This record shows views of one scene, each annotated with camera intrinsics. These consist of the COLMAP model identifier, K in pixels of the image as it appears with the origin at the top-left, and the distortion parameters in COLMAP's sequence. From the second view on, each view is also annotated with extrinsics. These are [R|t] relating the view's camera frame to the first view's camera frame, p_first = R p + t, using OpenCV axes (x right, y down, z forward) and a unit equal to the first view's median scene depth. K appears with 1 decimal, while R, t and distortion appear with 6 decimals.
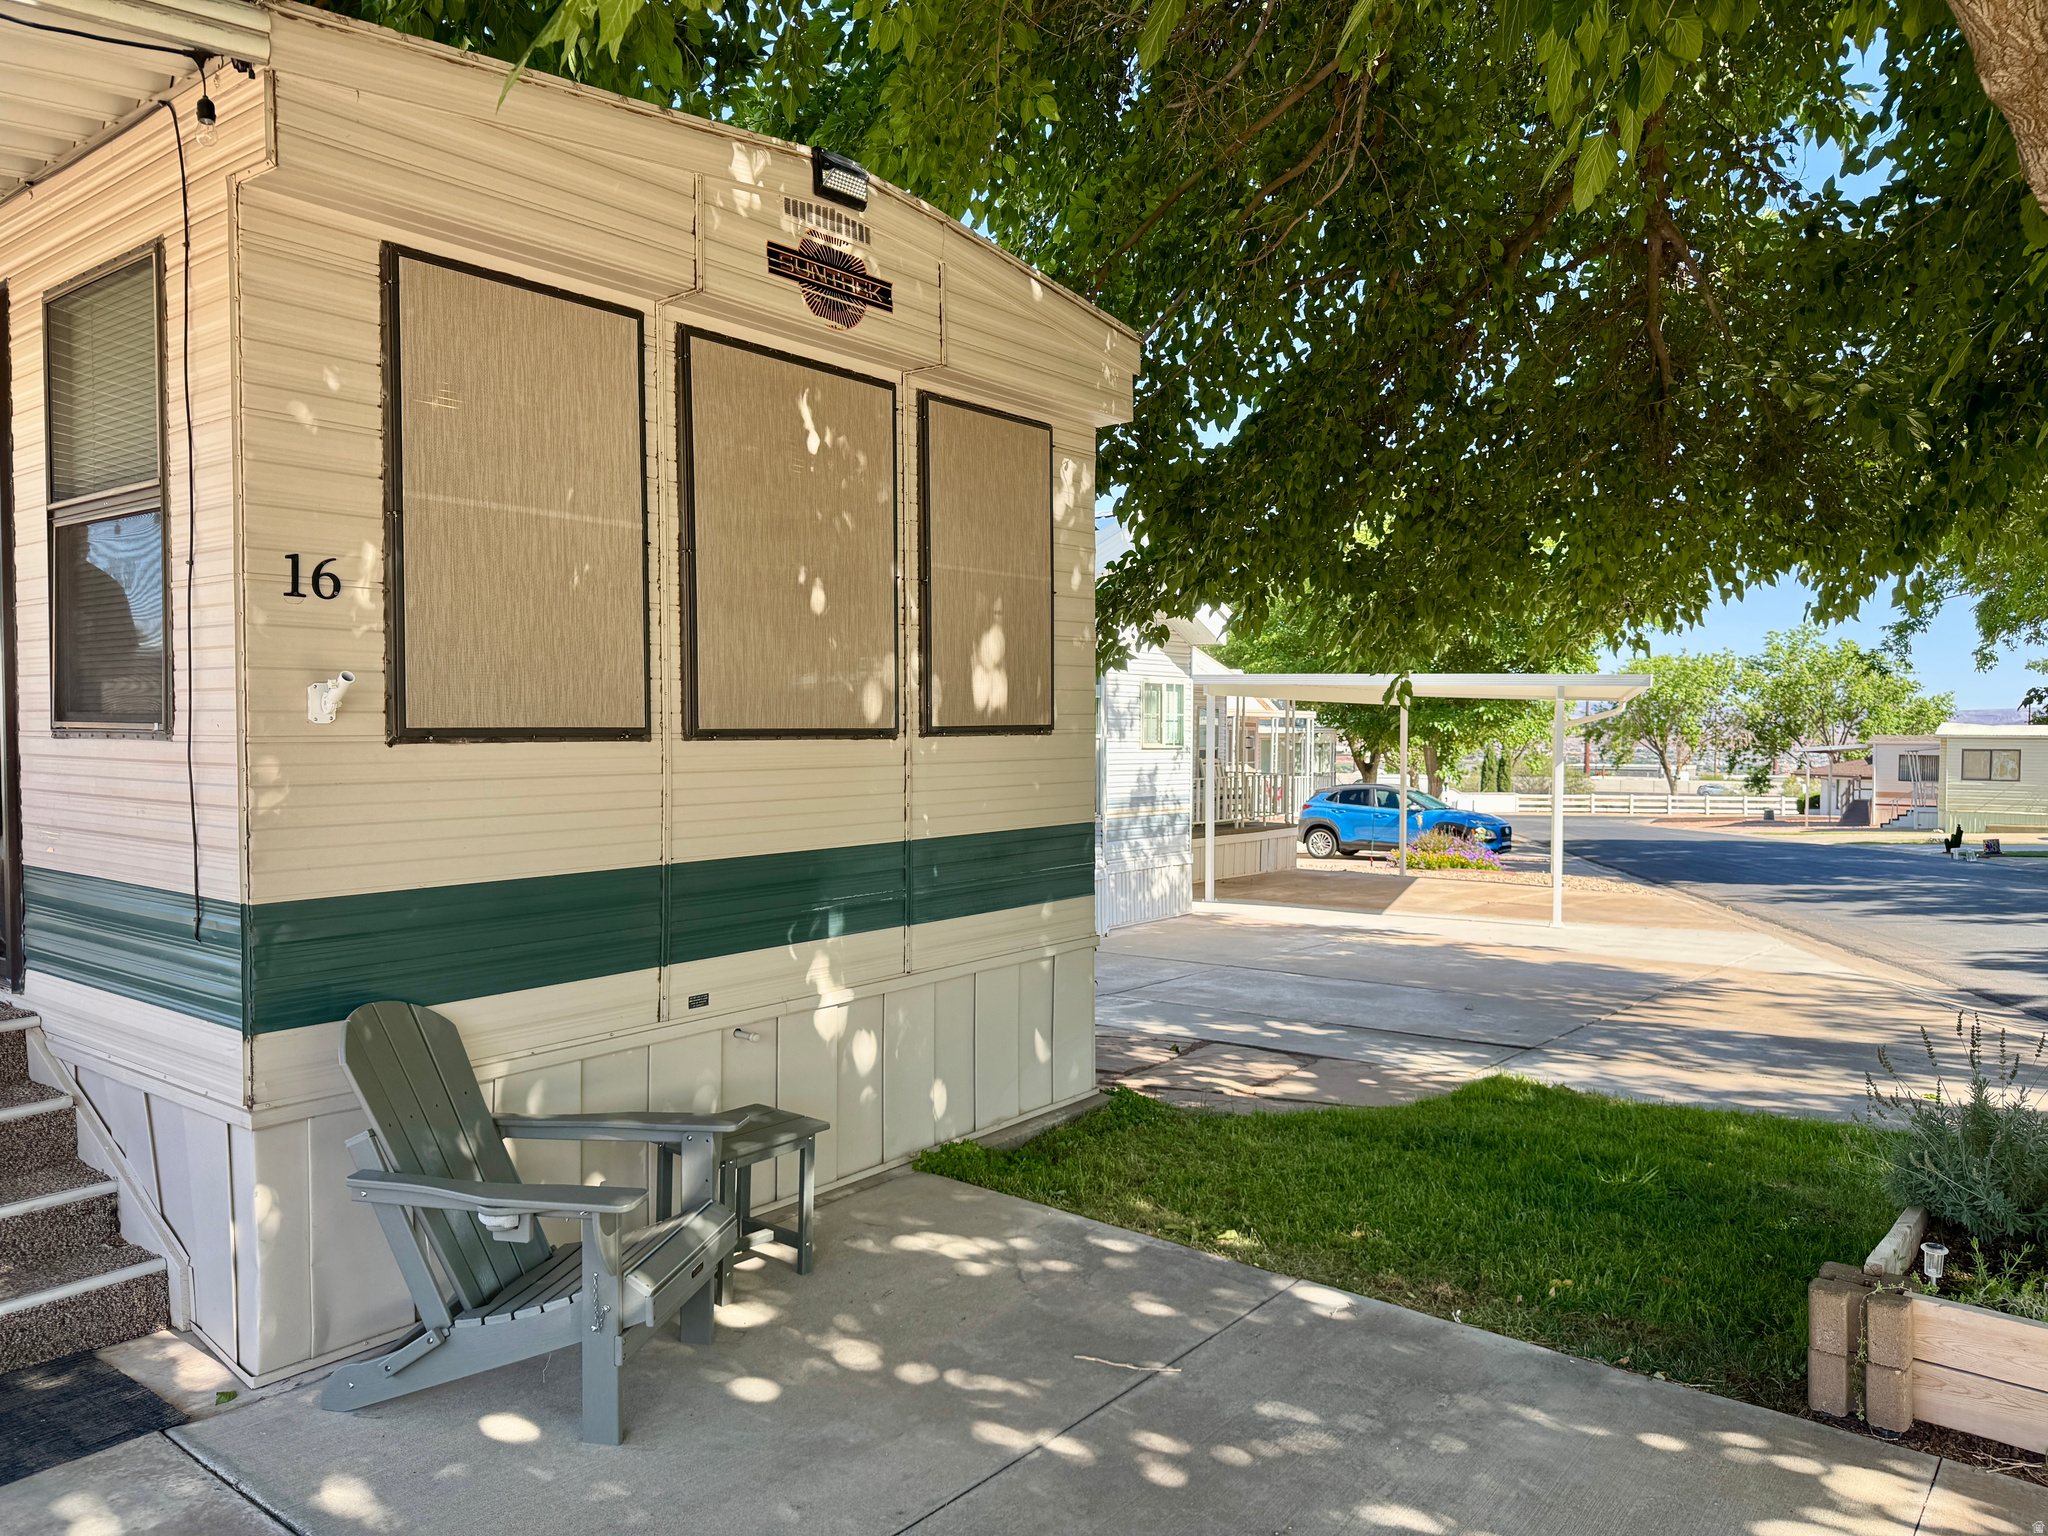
lens RADIAL K [[1430.3, 0, 1016.4], [0, 1430.3, 769.7], [0, 0, 1]] dist [0.045489, -0.039440]
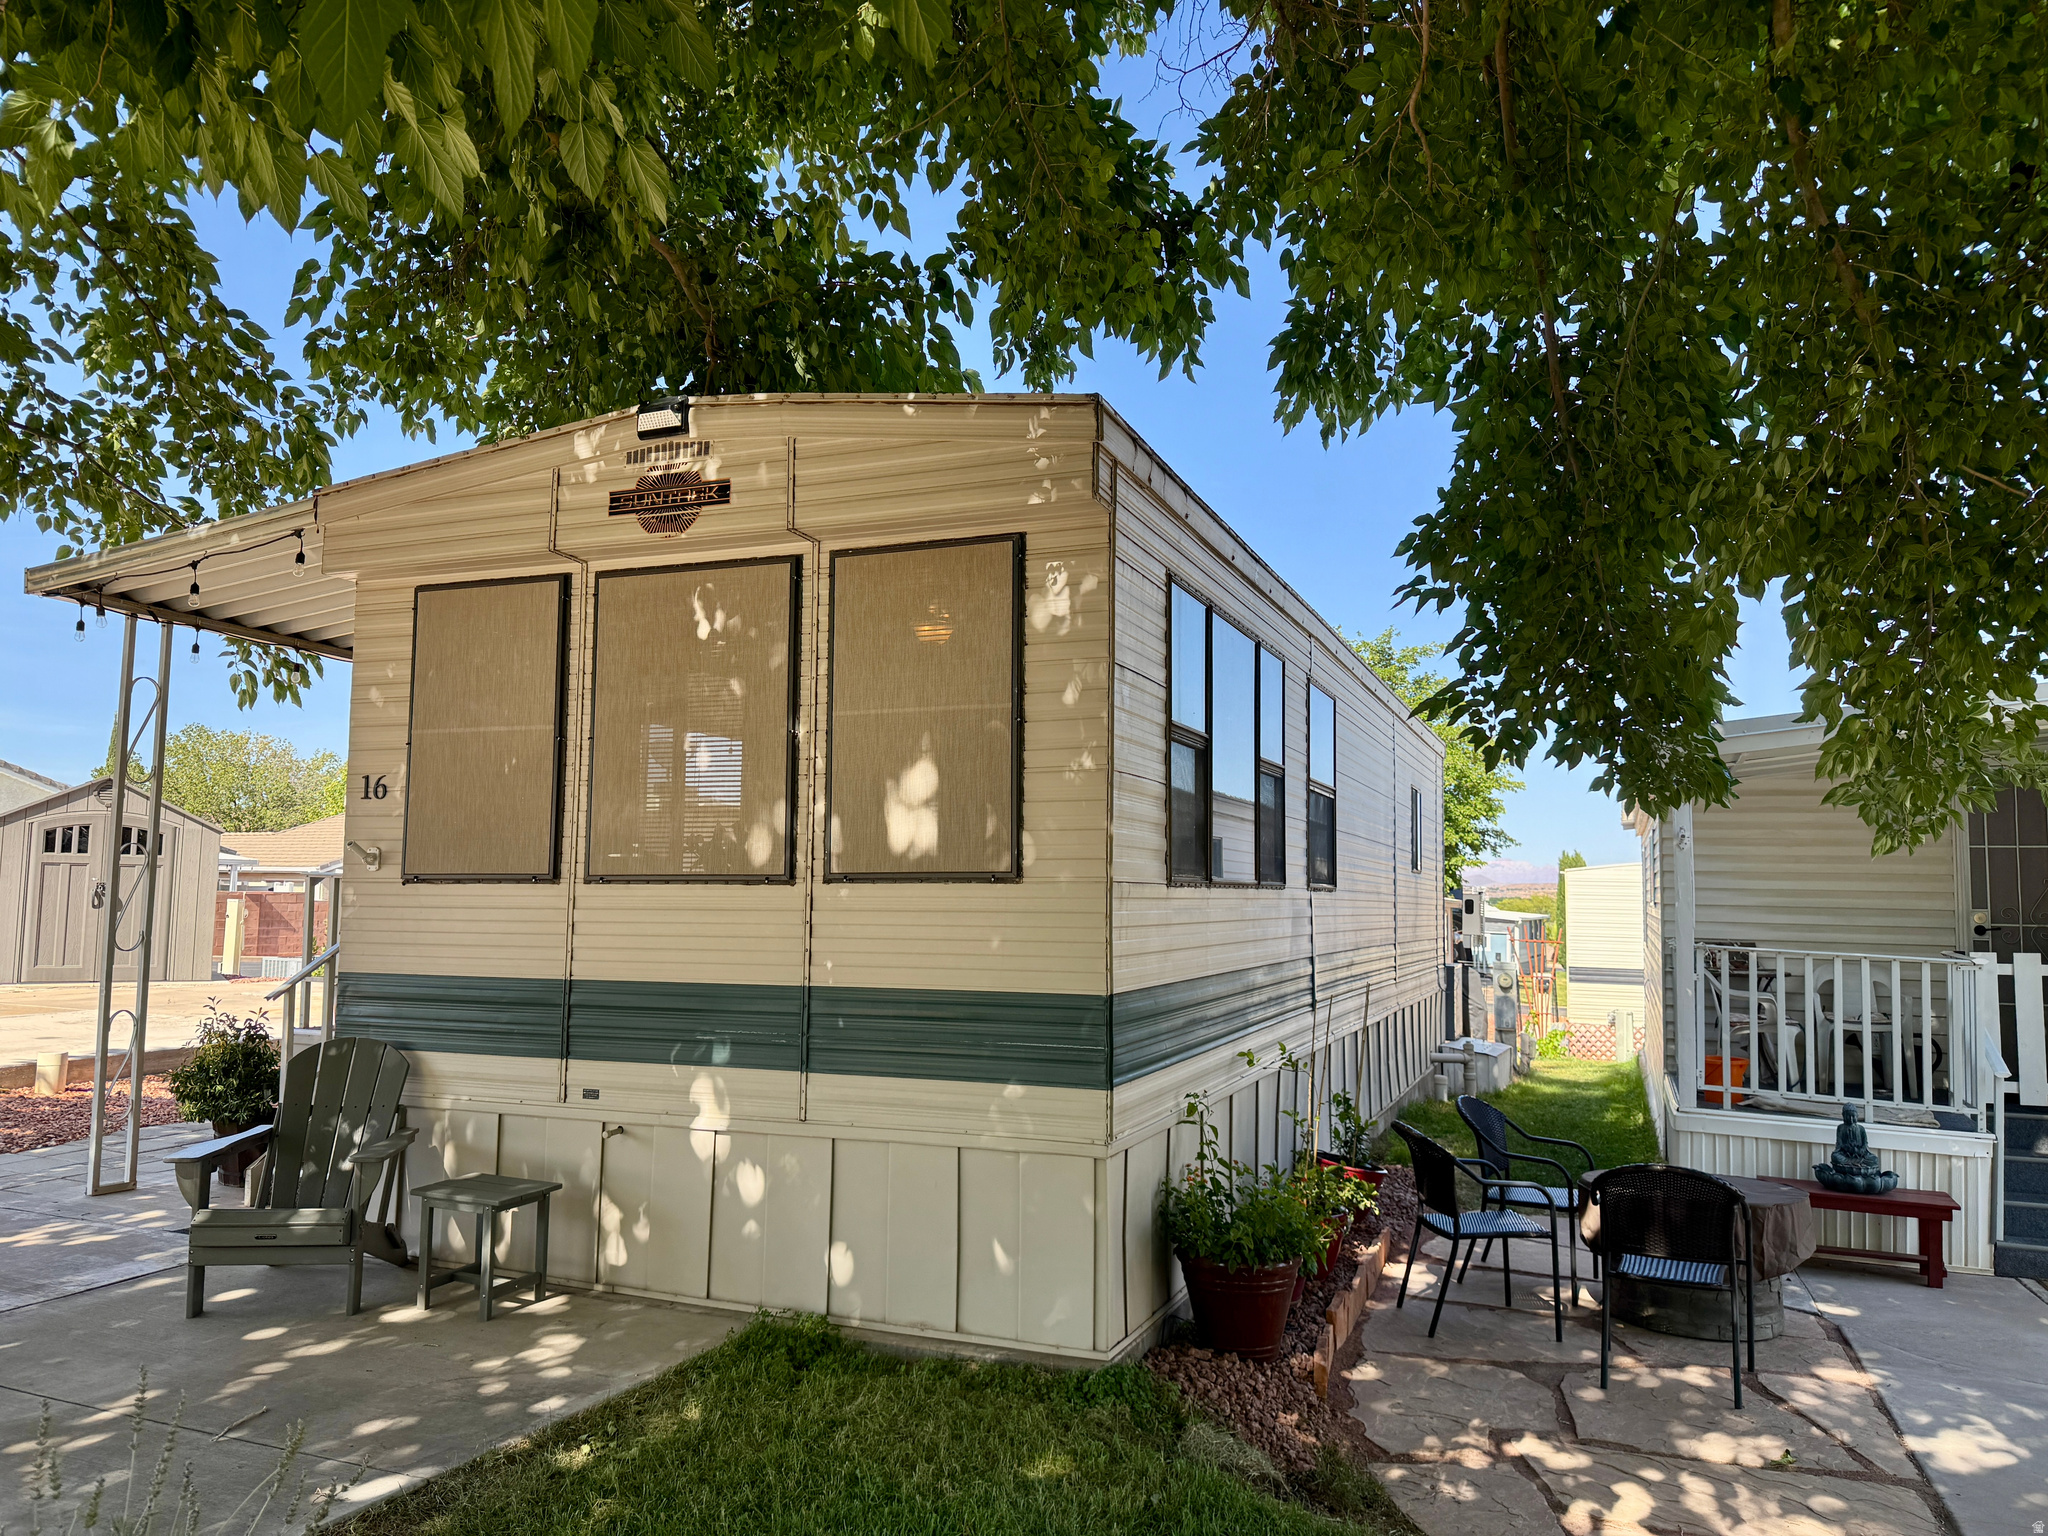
lens RADIAL K [[1430.3, 0, 1015.9], [0, 1430.3, 770.1], [0, 0, 1]] dist [0.045489, -0.039440]
pose [[0.258033, -0.088267, -0.962096, 1.100533], [-0.044203, 0.993696, -0.103022, -0.005216], [0.965124, 0.069110, 0.252505, 1.012761]]
